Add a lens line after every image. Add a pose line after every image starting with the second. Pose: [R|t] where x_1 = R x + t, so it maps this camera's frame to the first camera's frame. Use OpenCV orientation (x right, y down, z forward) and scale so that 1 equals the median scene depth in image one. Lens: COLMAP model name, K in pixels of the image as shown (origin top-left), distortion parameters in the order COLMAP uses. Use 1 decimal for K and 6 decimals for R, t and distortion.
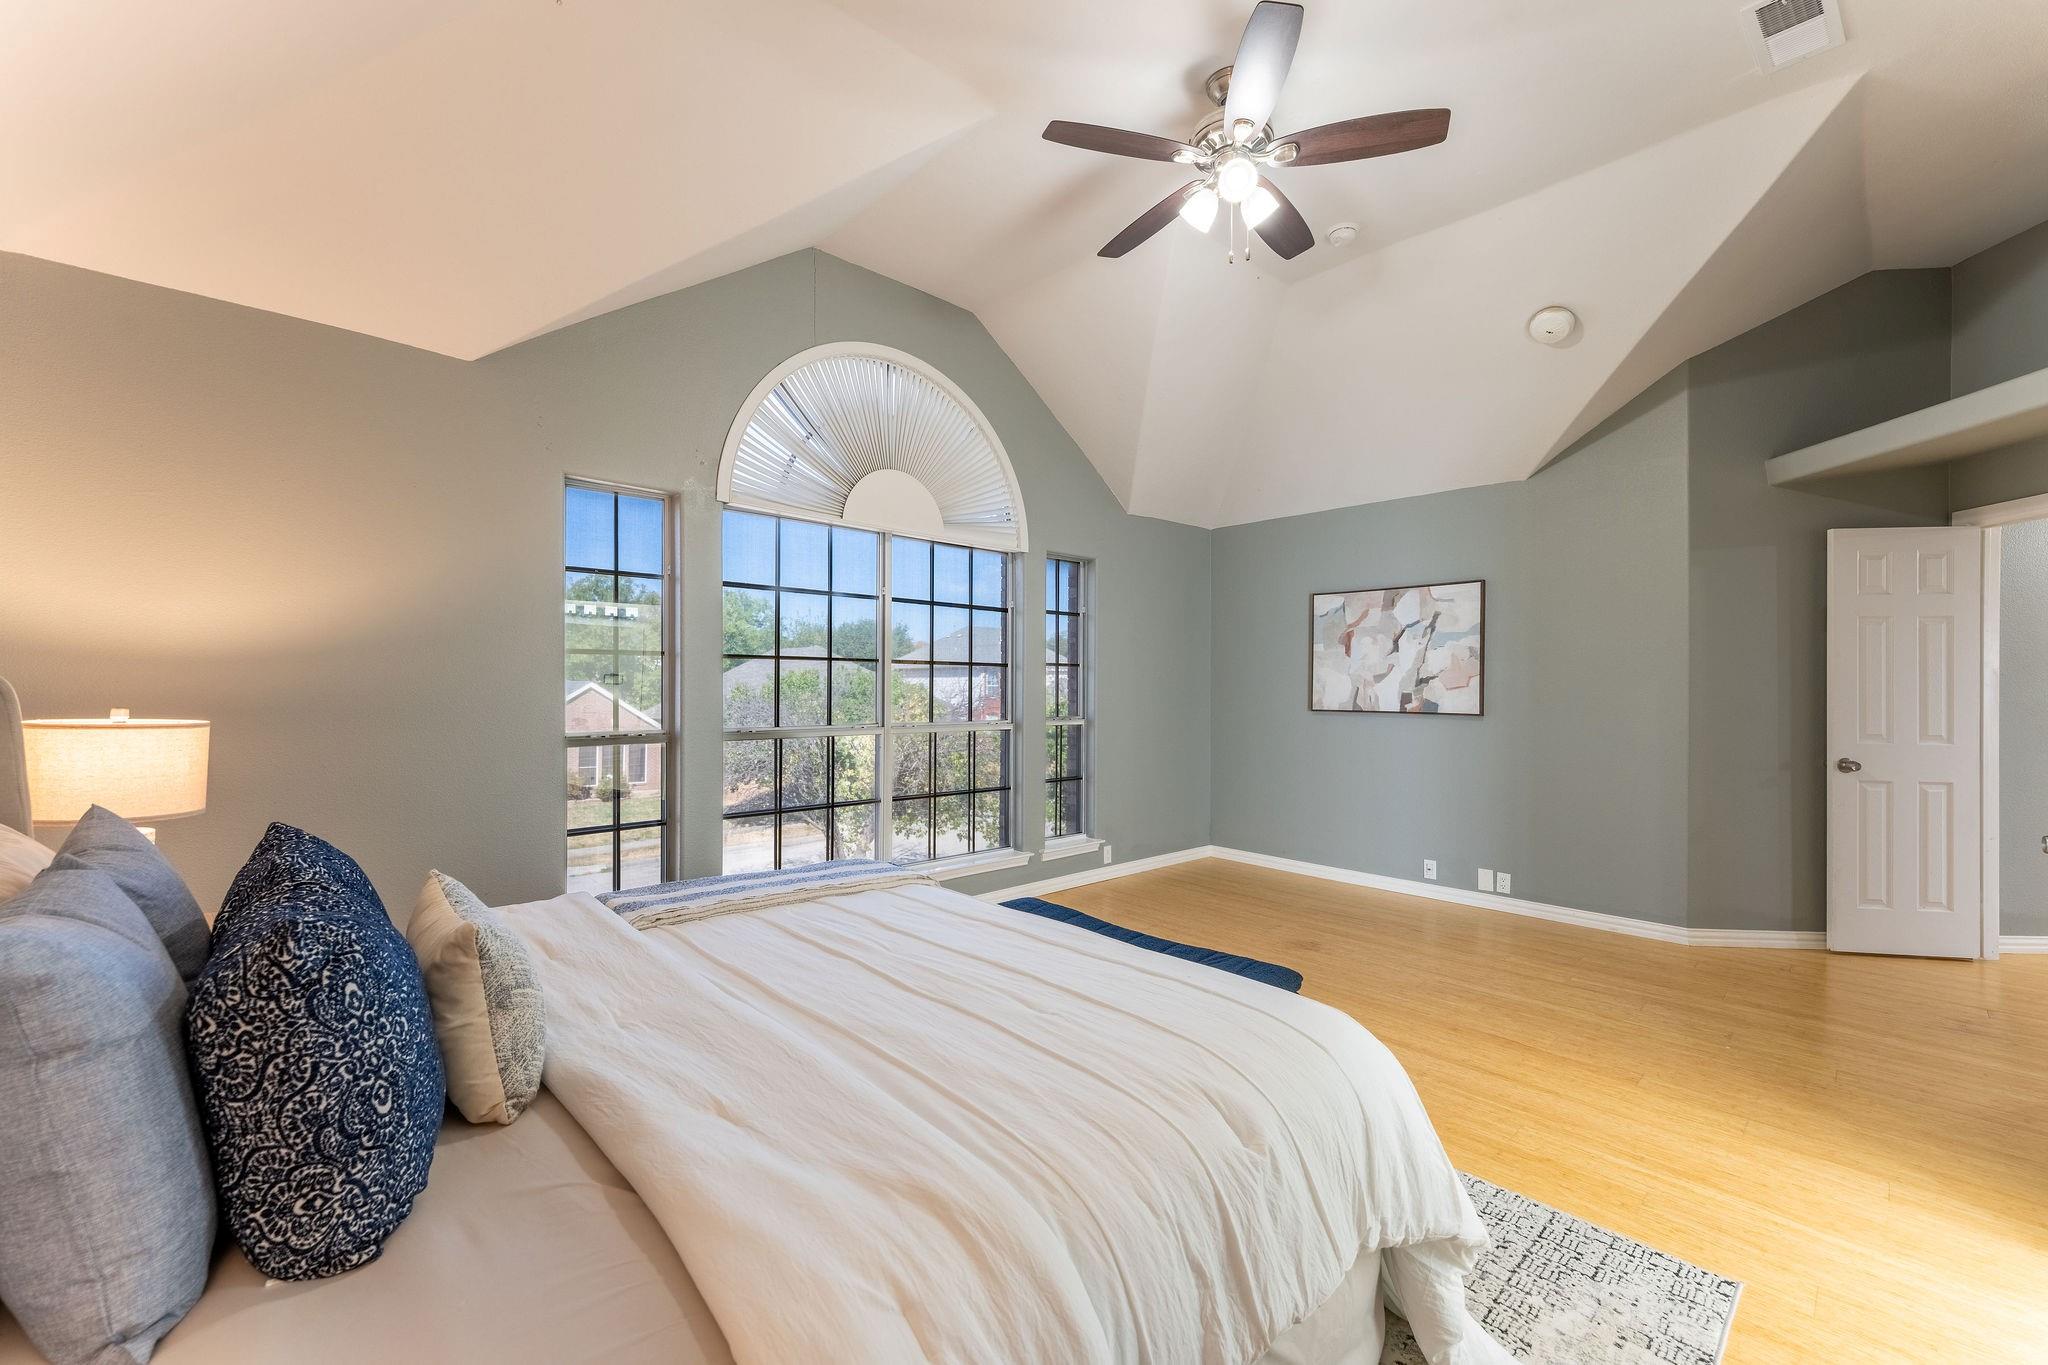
lens RADIAL K [[824.1, 0, 1012.0], [0, 824.1, 690.4], [0, 0, 1]] dist [-0.000310, -0.000720]
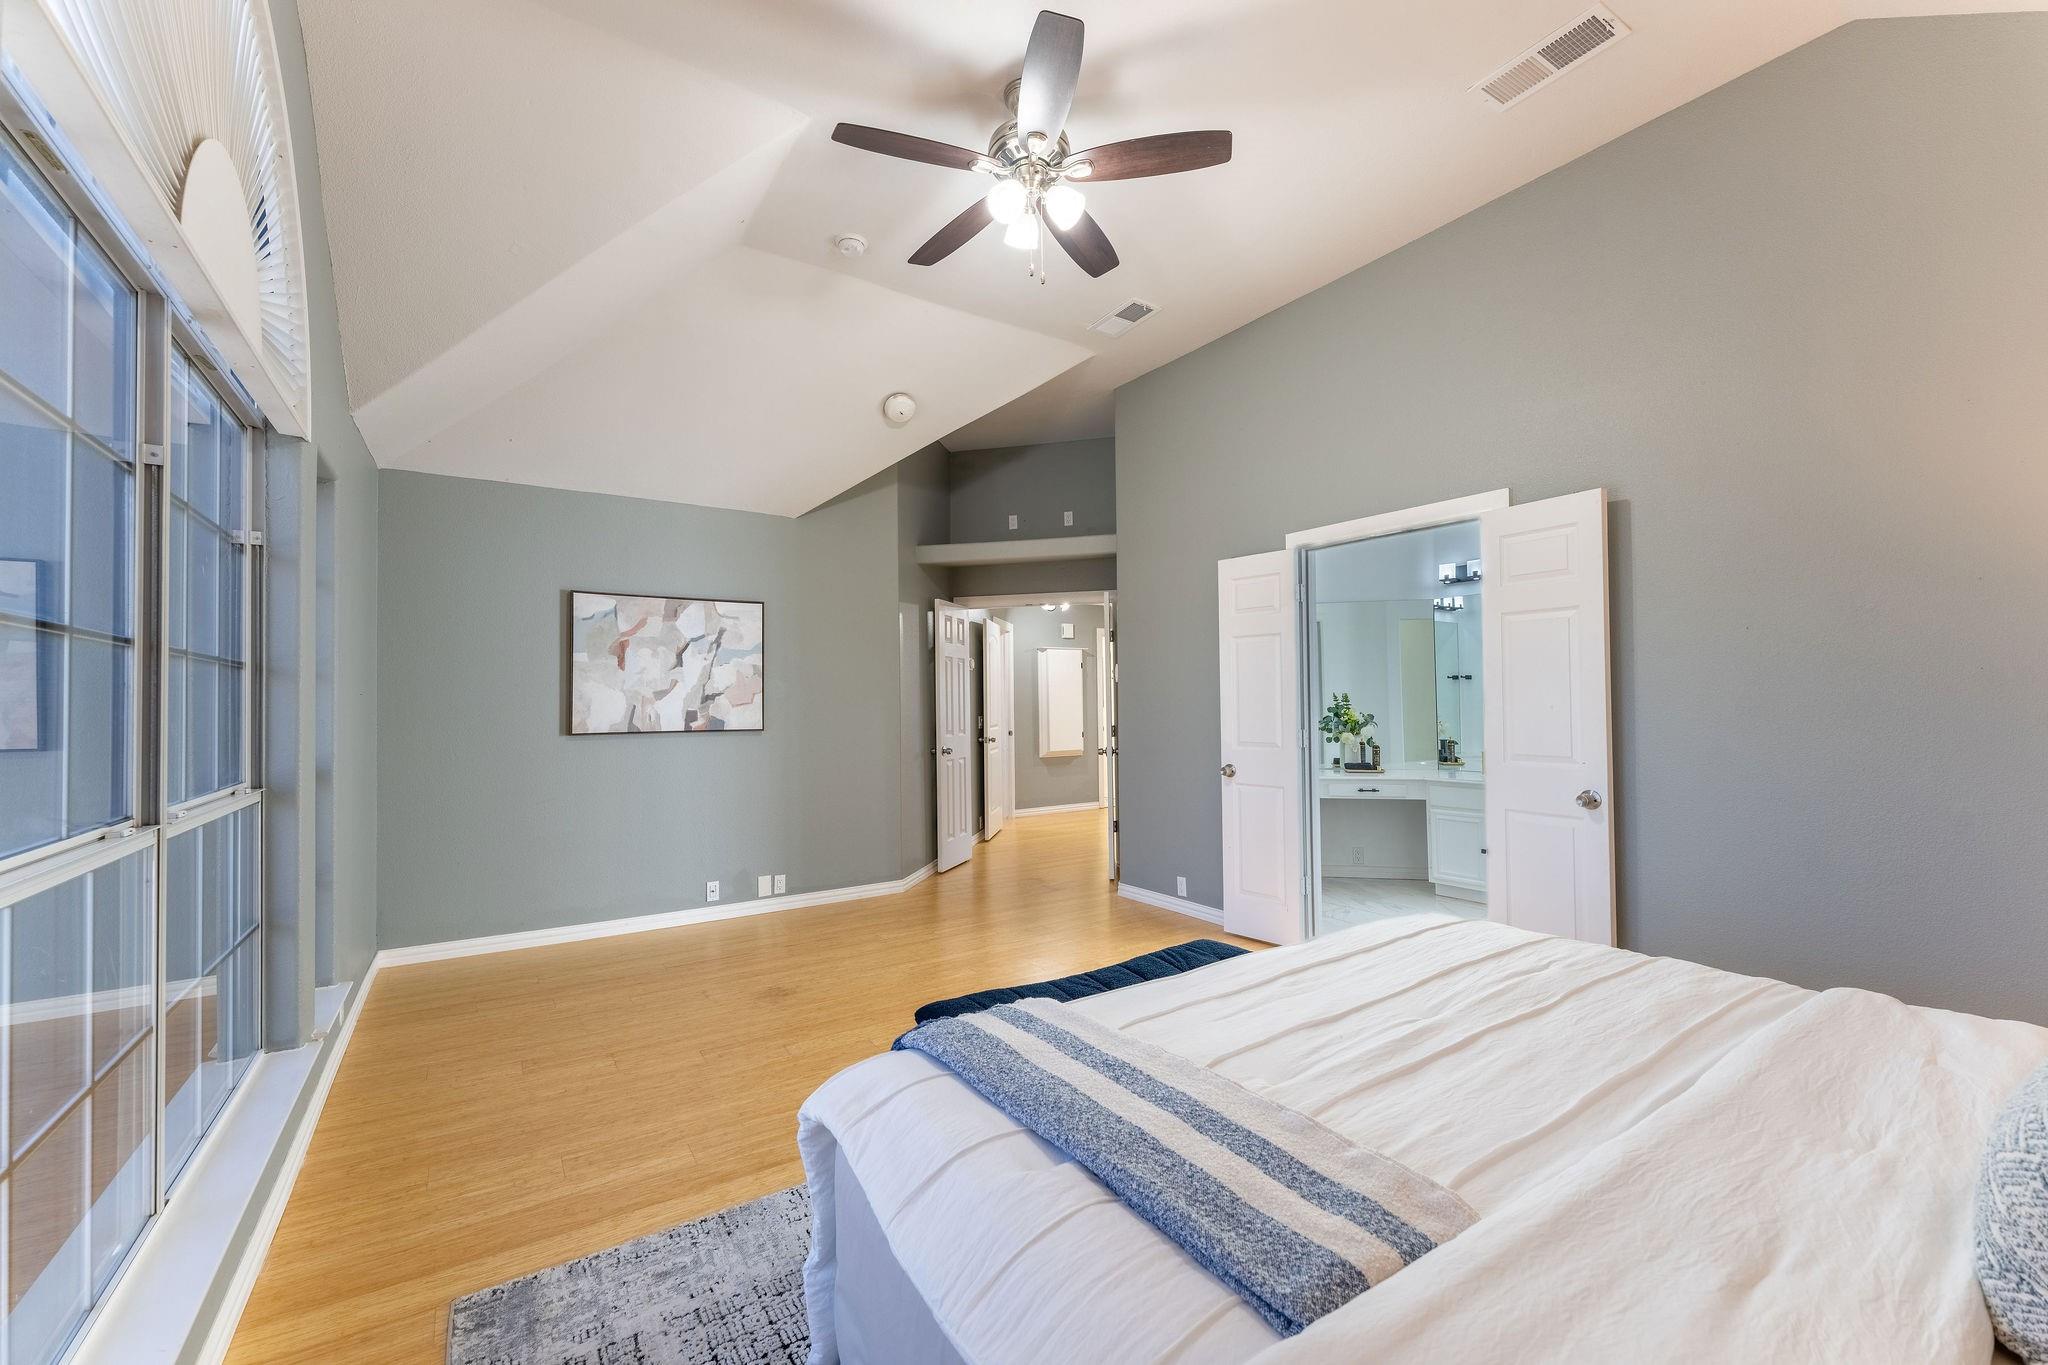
lens RADIAL K [[824.1, 0, 1015.7], [0, 824.1, 687.7], [0, 0, 1]] dist [-0.000310, -0.000720]
pose [[0.155240, 0.009426, 0.987832, -0.416570], [0.015132, 0.999814, -0.011919, -0.006466], [-0.987761, 0.016798, 0.155069, 0.509773]]
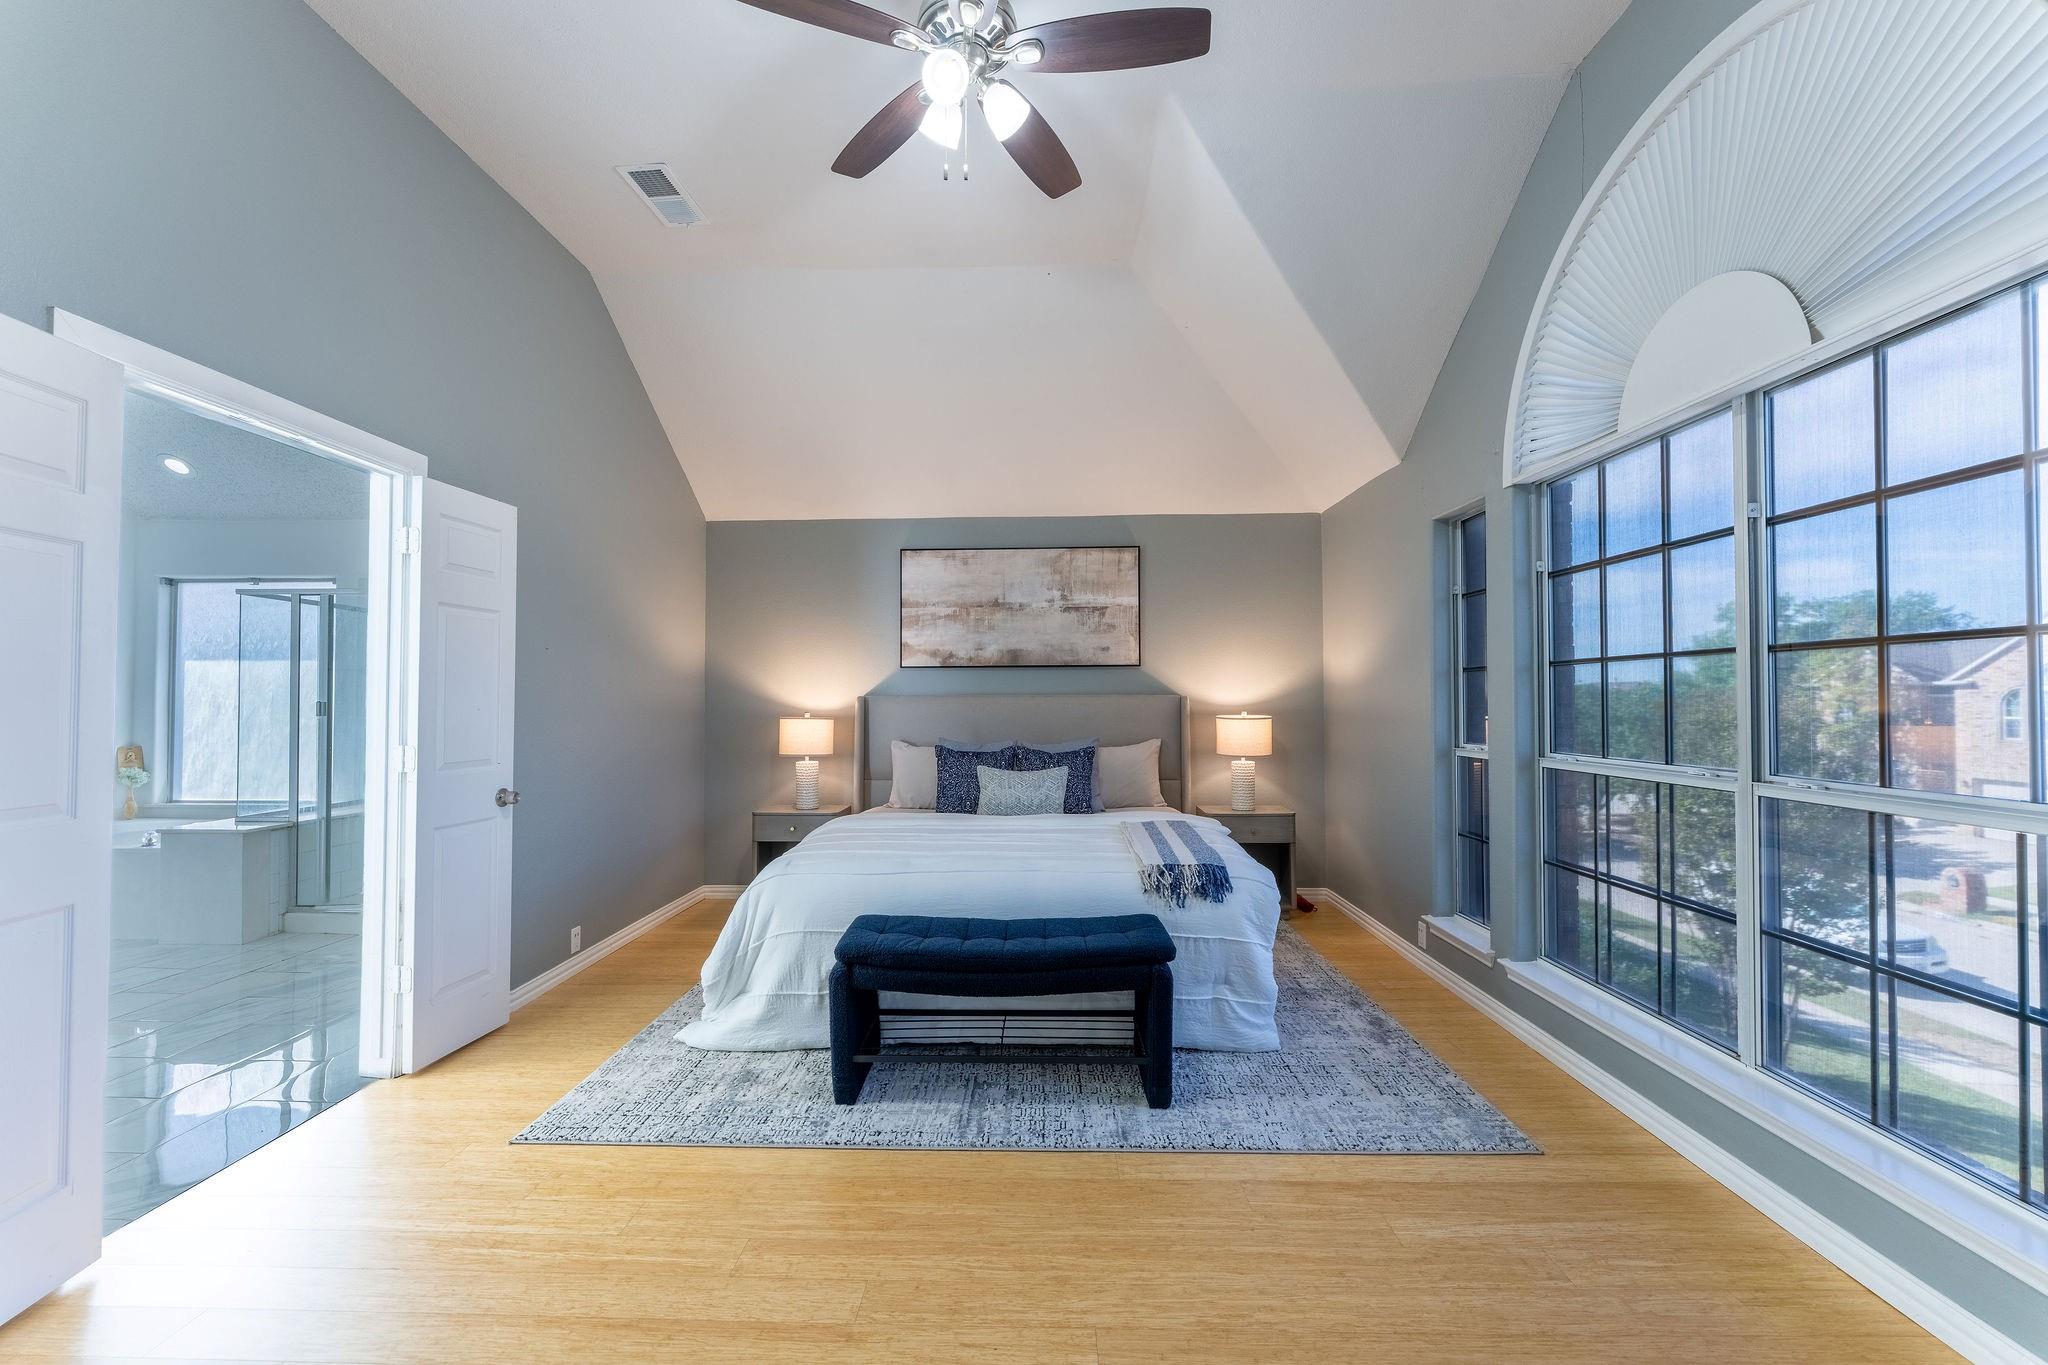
lens RADIAL K [[824.1, 0, 1038.0], [0, 824.1, 686.7], [0, 0, 1]] dist [-0.000310, -0.000720]
pose [[-0.711662, -0.017460, -0.702305, 0.435951], [-0.005948, 0.999805, -0.018829, -0.000330], [0.702497, -0.009223, -0.711627, 0.958763]]
